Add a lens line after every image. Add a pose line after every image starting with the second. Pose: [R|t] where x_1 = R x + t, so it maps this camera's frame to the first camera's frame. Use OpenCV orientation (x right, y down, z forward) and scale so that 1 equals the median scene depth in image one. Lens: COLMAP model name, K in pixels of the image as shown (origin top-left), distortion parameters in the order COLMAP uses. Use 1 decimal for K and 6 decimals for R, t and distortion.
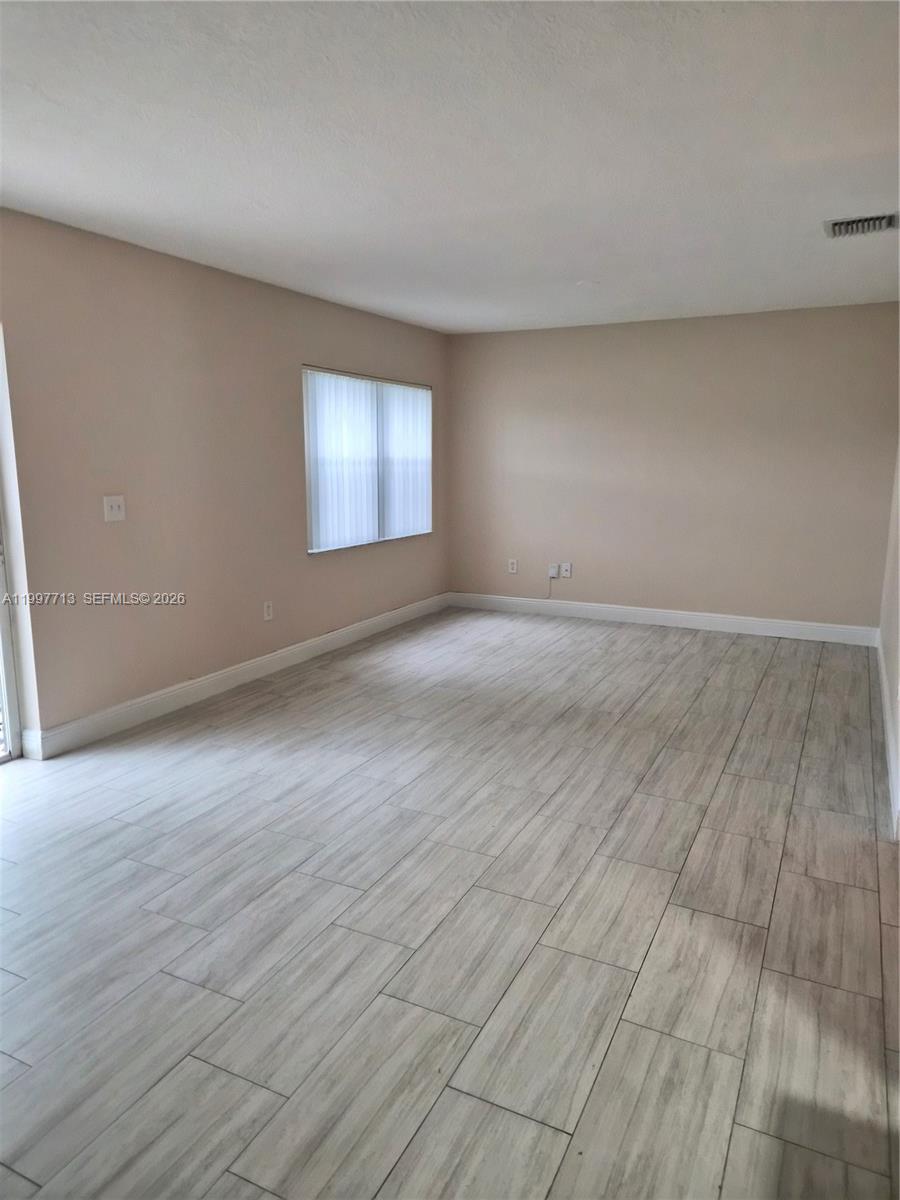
lens RADIAL K [[809.5, 0, 445.8], [0, 809.5, 602.9], [0, 0, 1]] dist [0.012259, 0.000441]
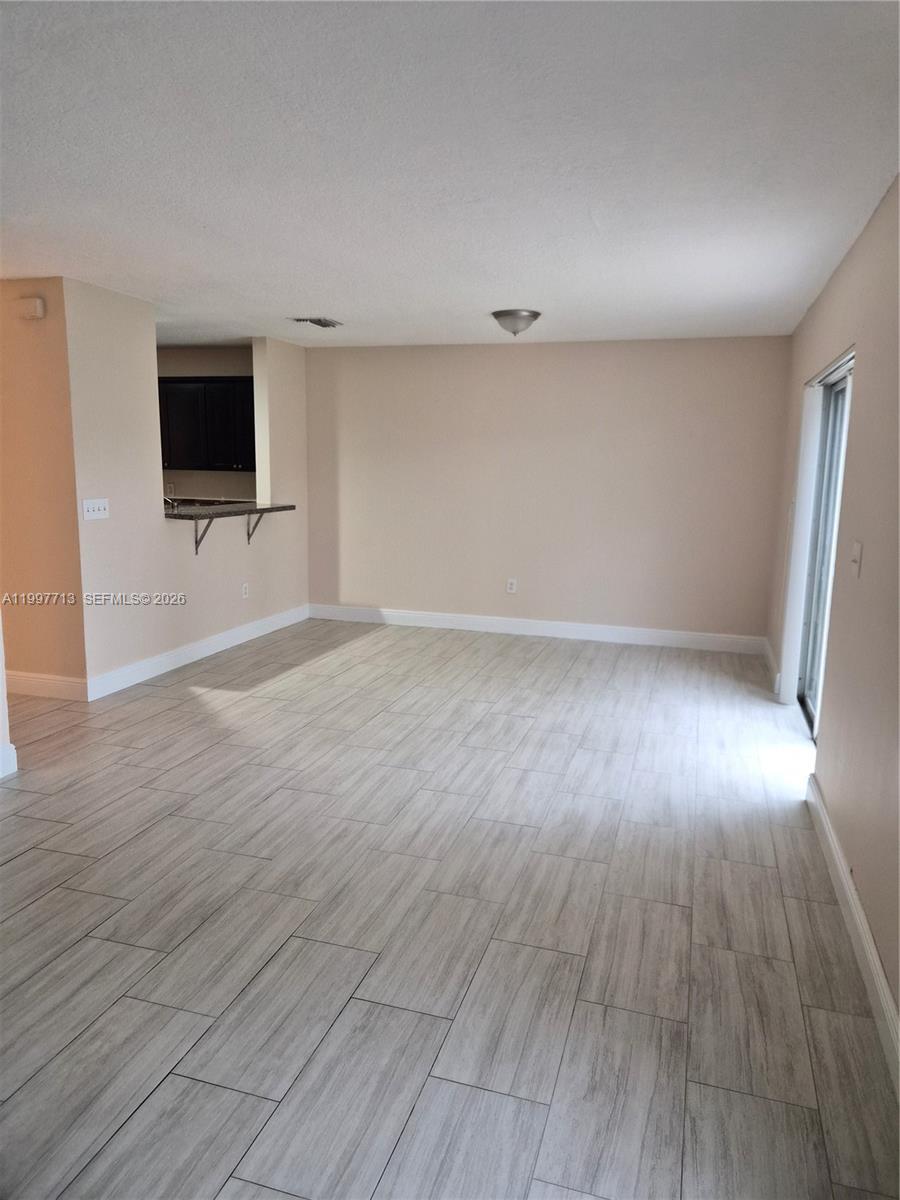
lens RADIAL K [[809.5, 0, 451.3], [0, 809.5, 599.8], [0, 0, 1]] dist [0.012259, 0.000441]
pose [[-0.987390, 0.003965, -0.158255, 0.088041], [-0.050892, 0.938669, 0.341043, -0.418609], [0.149901, 0.344796, -0.926631, 2.186235]]
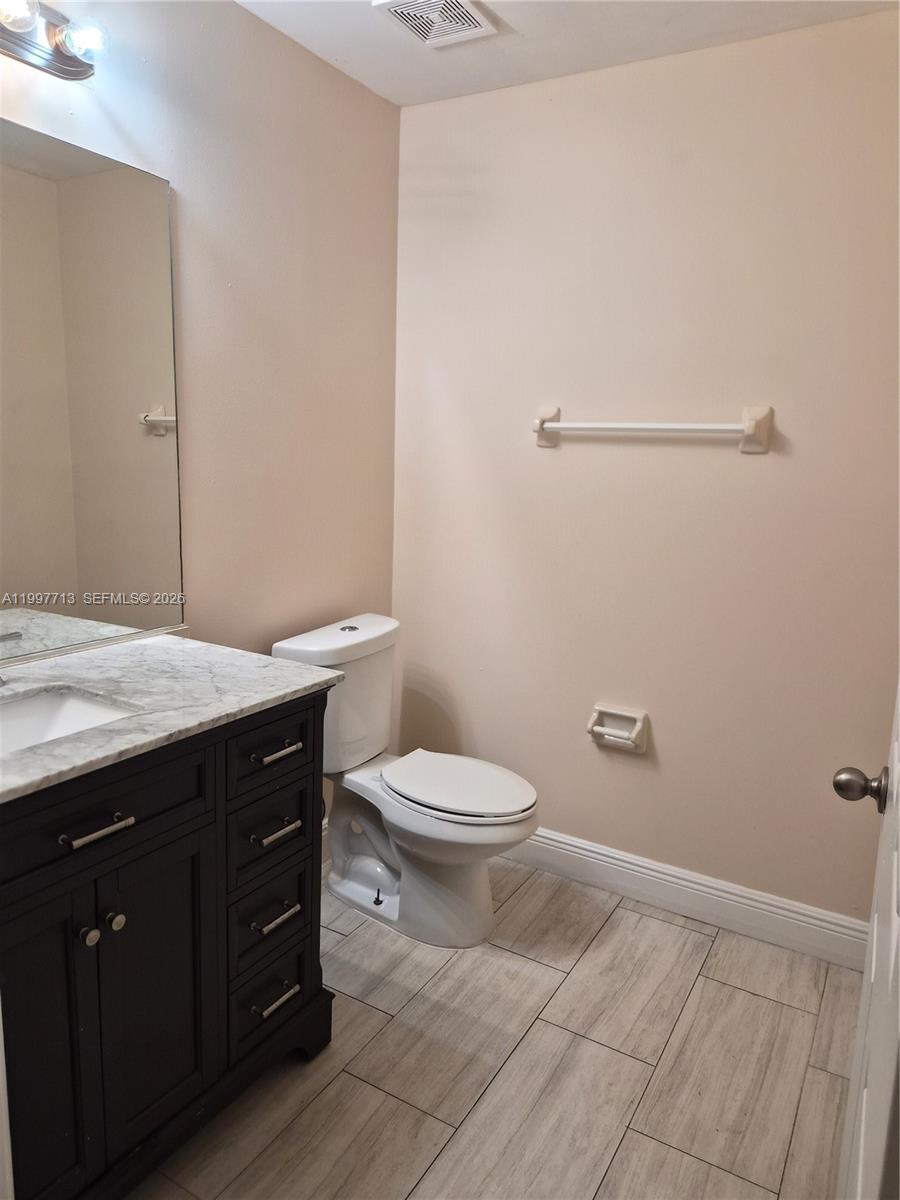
lens RADIAL K [[809.5, 0, 453.3], [0, 809.5, 597.7], [0, 0, 1]] dist [0.012259, 0.000441]
pose [[-0.996861, -0.045981, 0.064446, 0.277862], [-0.019920, 0.933533, 0.357938, -0.203789], [-0.076621, 0.355531, -0.931519, 1.148852]]
